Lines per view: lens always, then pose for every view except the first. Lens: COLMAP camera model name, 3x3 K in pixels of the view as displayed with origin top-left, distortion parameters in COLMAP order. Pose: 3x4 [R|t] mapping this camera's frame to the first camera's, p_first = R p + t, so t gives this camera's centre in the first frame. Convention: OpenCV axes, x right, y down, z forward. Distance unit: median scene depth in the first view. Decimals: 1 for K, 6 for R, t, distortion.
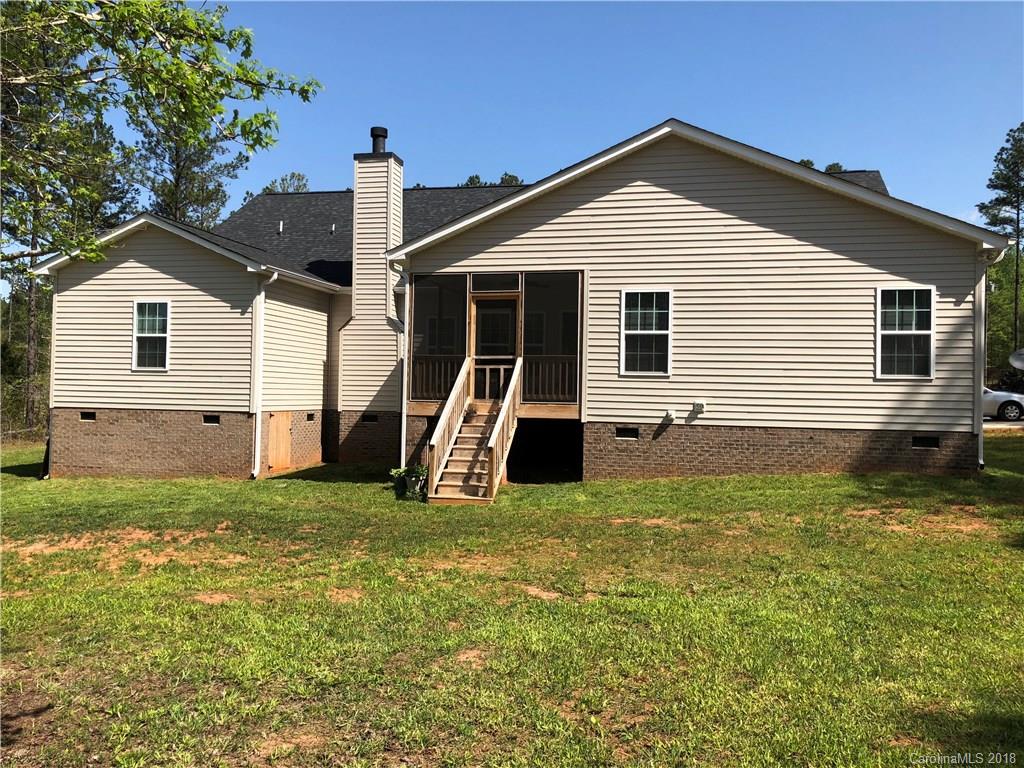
lens RADIAL K [[839.4, 0, 512.6], [0, 839.4, 385.4], [0, 0, 1]] dist [0.041829, -0.031270]
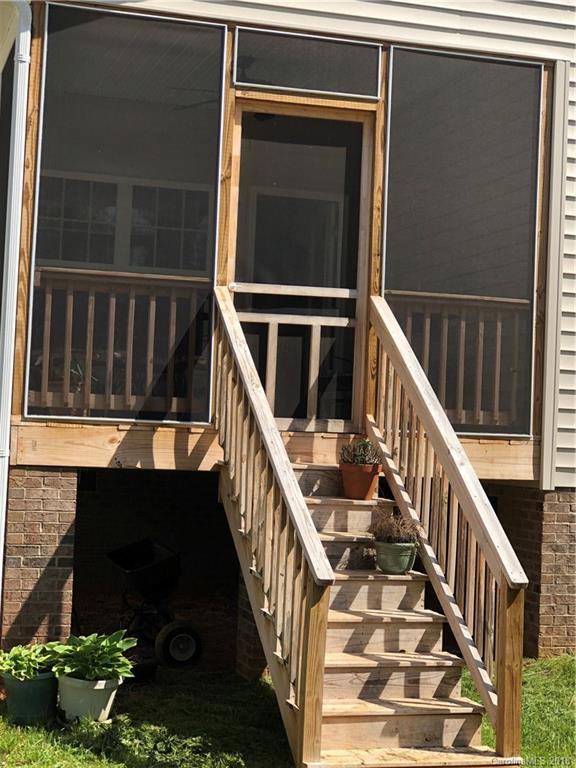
lens RADIAL K [[1421.3, 0, 288.6], [0, 1421.3, 385.9], [0, 0, 1]] dist [0.054062, 0.000000]
pose [[0.861721, 0.032554, 0.506337, -0.314638], [-0.032642, 0.999429, -0.008705, 0.008828], [-0.506331, -0.009027, 0.862292, 0.533643]]
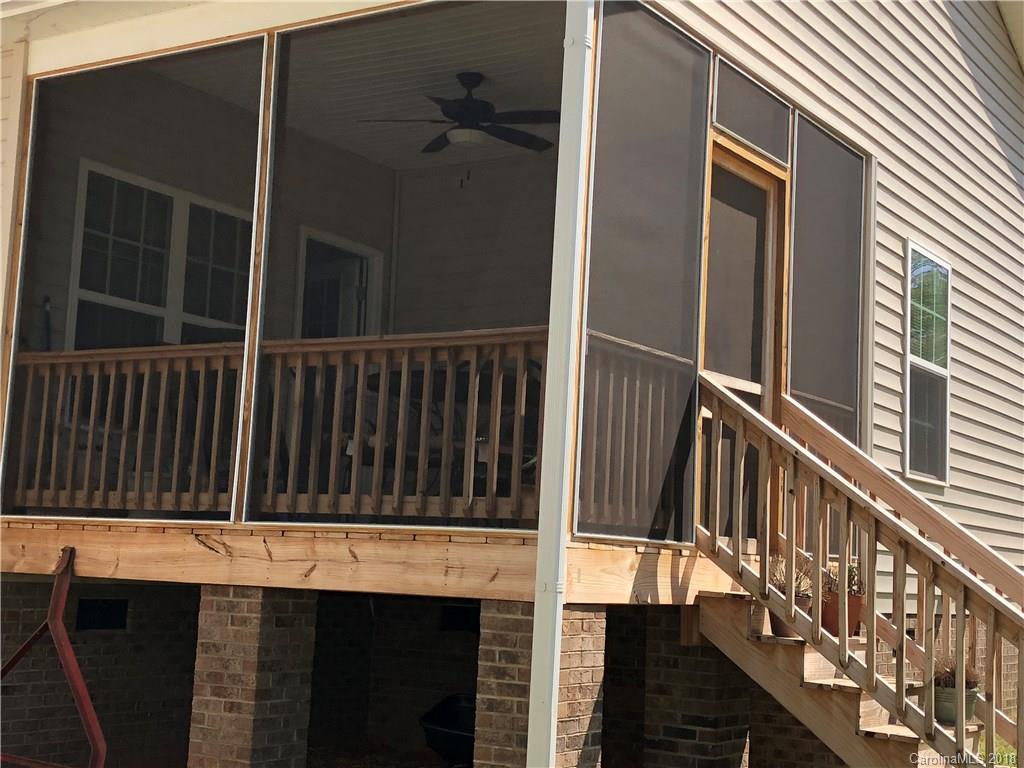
lens RADIAL K [[1524.1, 0, 511.8], [0, 1524.1, 376.0], [0, 0, 1]] dist [0.159260, 0.000000]
pose [[0.325036, 0.113104, 0.938914, -0.527240], [-0.053884, 0.993424, -0.101016, 0.019030], [-0.944165, -0.017759, 0.328993, 0.930940]]
